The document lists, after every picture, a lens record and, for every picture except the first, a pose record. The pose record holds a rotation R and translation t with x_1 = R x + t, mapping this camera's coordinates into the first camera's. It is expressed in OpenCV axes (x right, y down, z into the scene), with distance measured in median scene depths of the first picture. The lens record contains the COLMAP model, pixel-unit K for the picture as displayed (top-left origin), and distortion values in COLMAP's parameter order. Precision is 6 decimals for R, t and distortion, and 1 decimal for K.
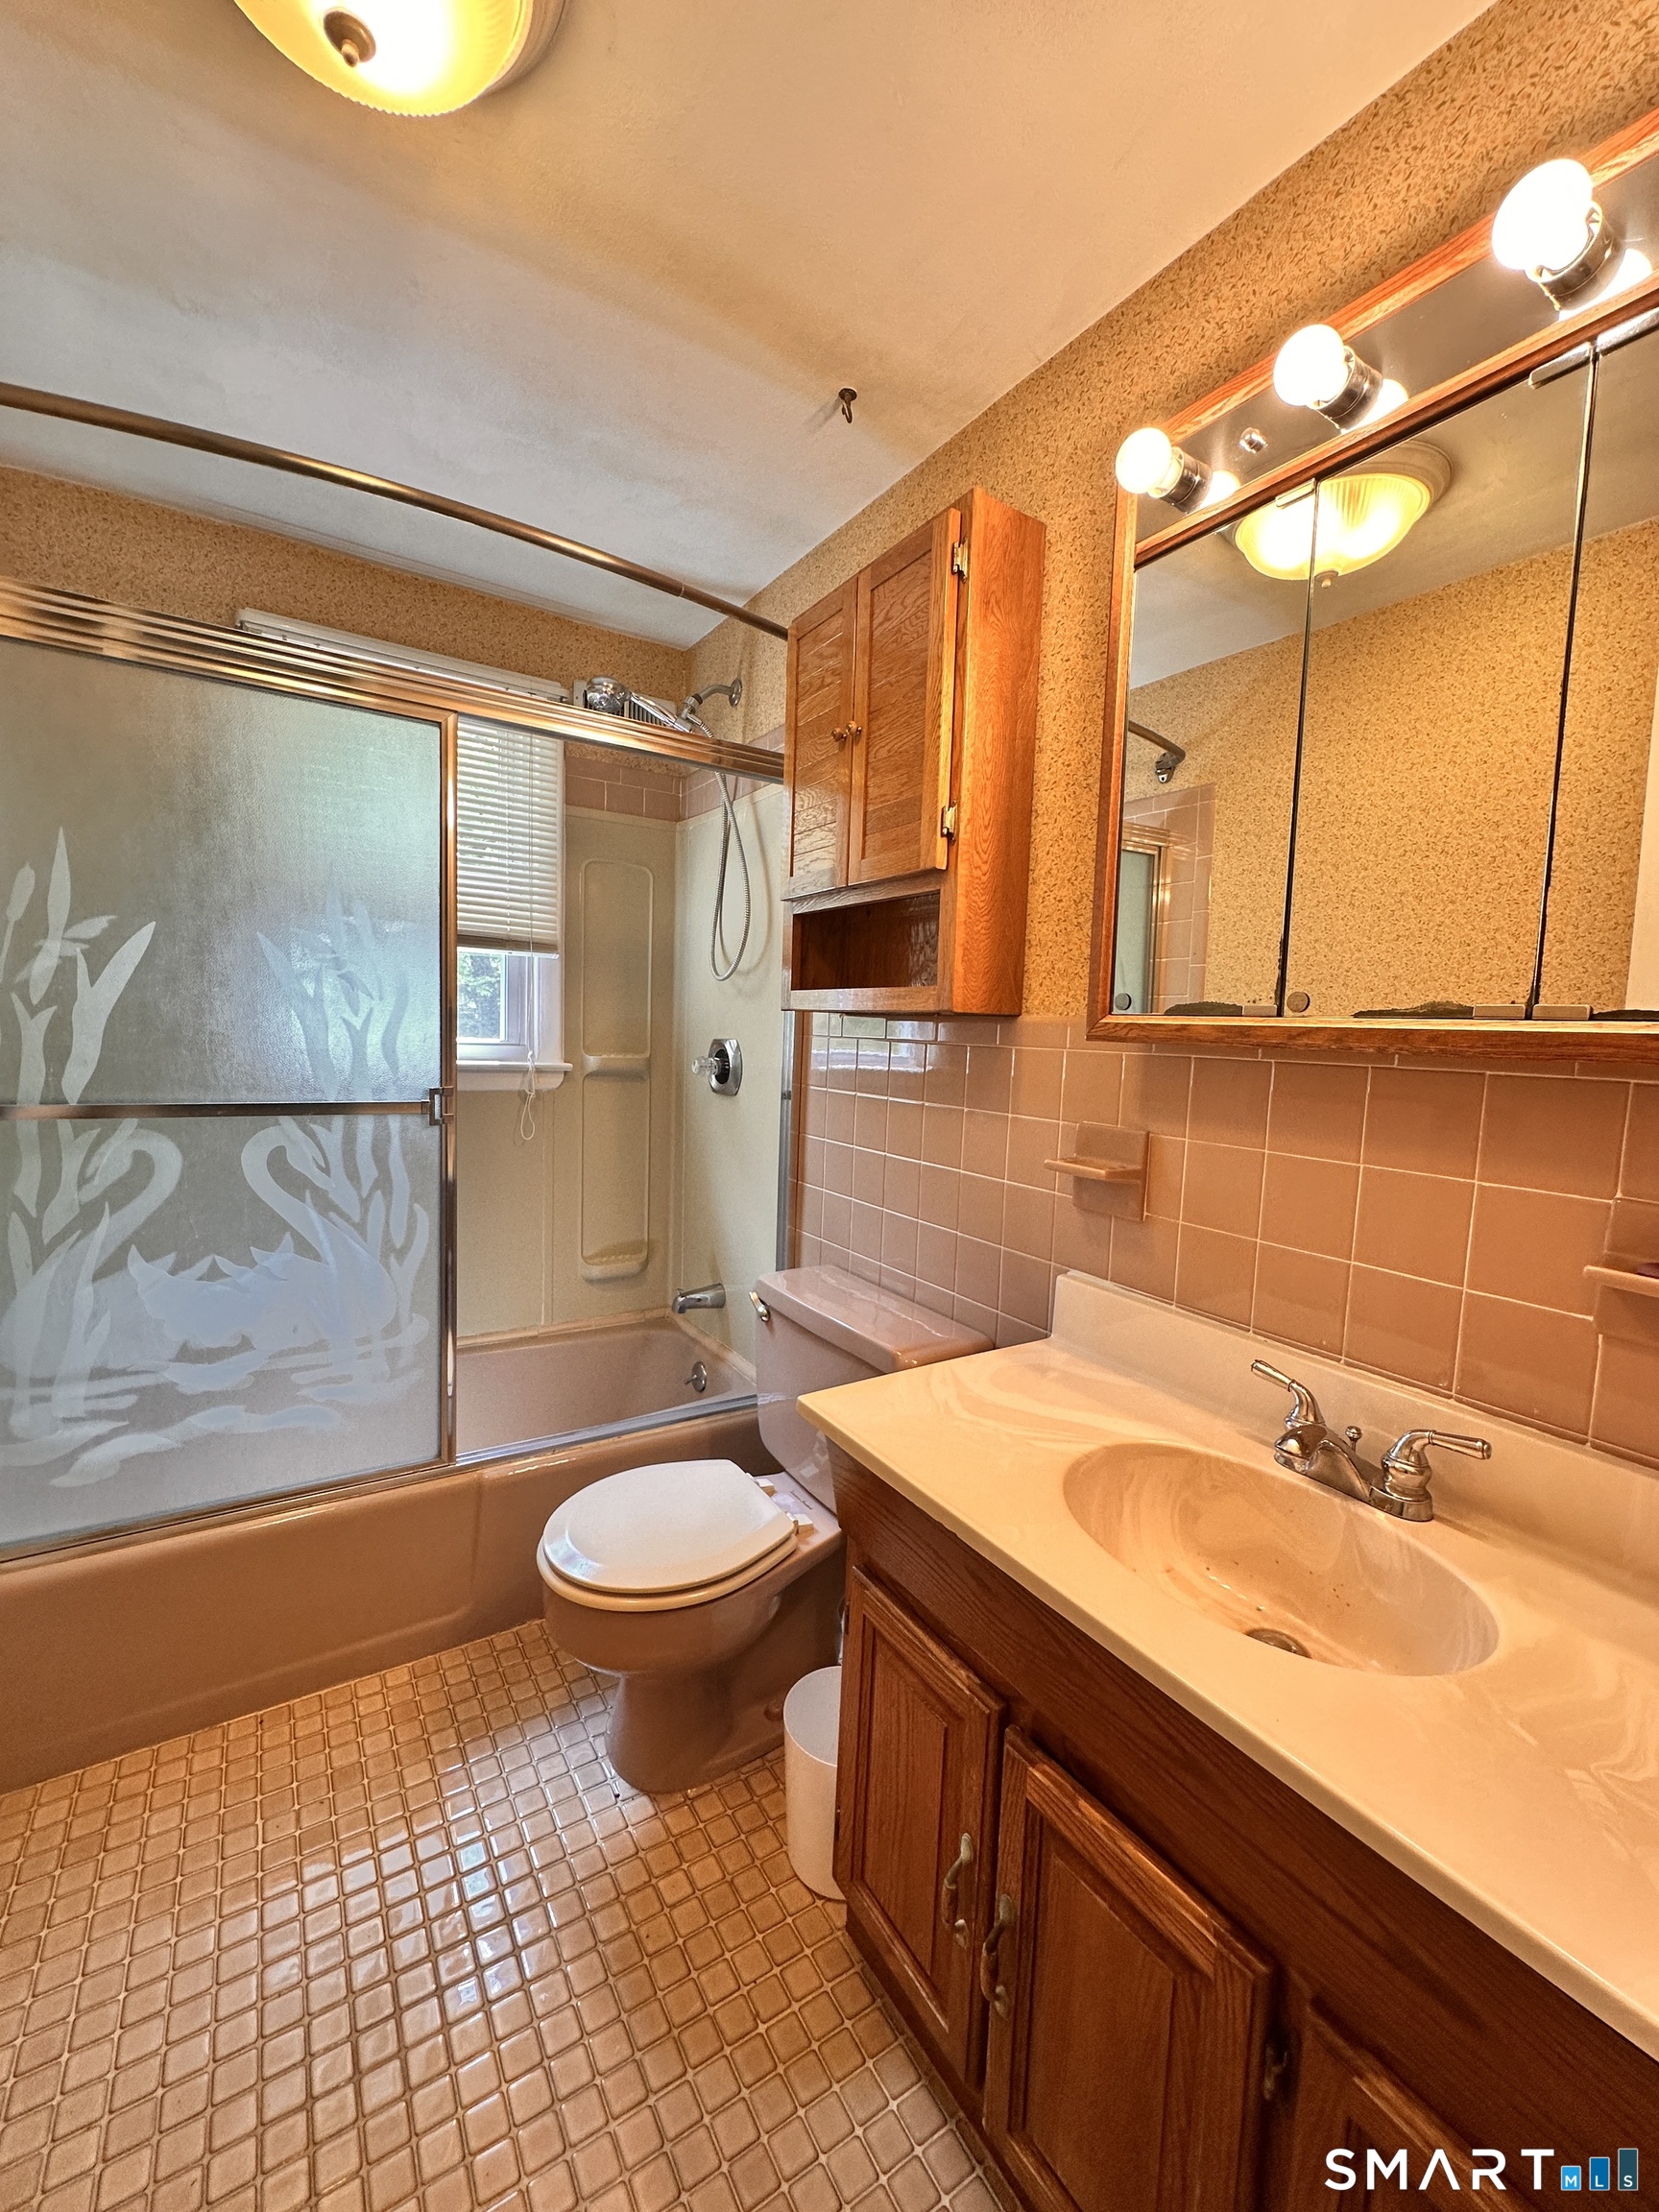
lens RADIAL K [[882.7, 0, 829.1], [0, 882.7, 1100.8], [0, 0, 1]] dist [-0.003205, 0.000954]
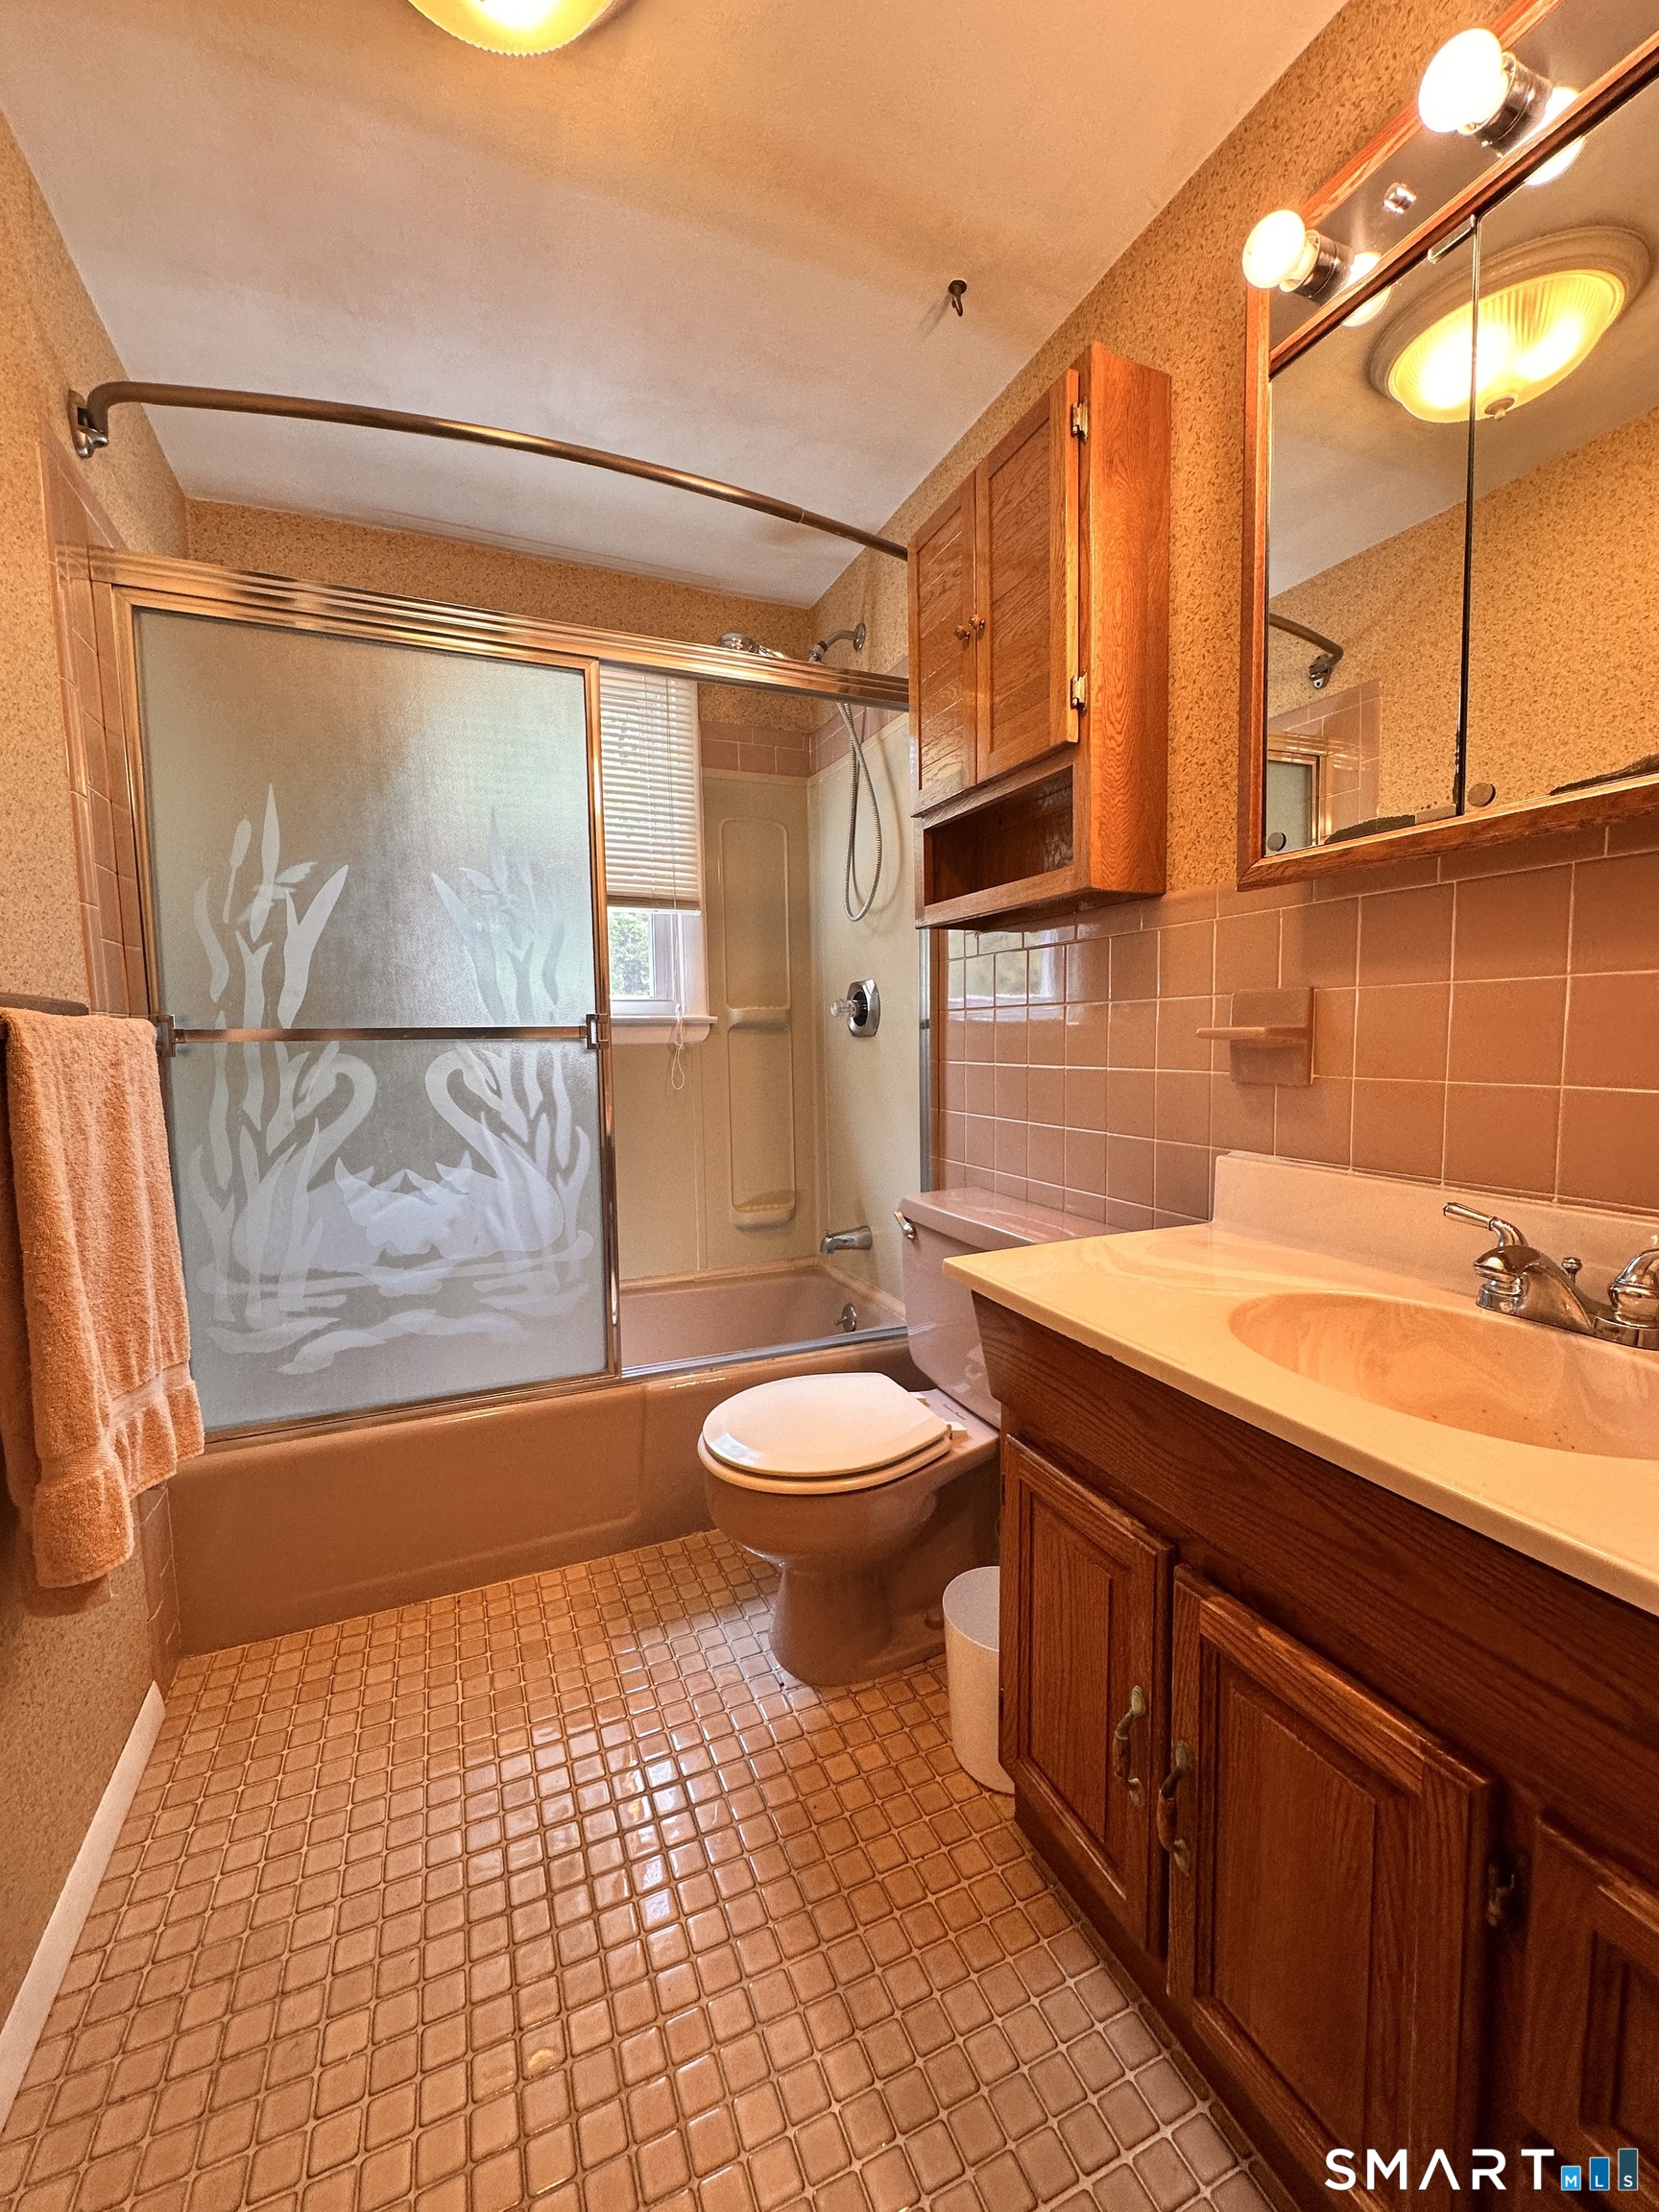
lens RADIAL K [[882.7, 0, 829.1], [0, 882.7, 1100.8], [0, 0, 1]] dist [-0.003205, 0.000954]
pose [[0.986189, -0.038485, -0.161090, 0.003563], [0.037027, 0.999242, -0.012044, 0.135337], [0.161431, 0.005913, 0.986866, -0.000269]]
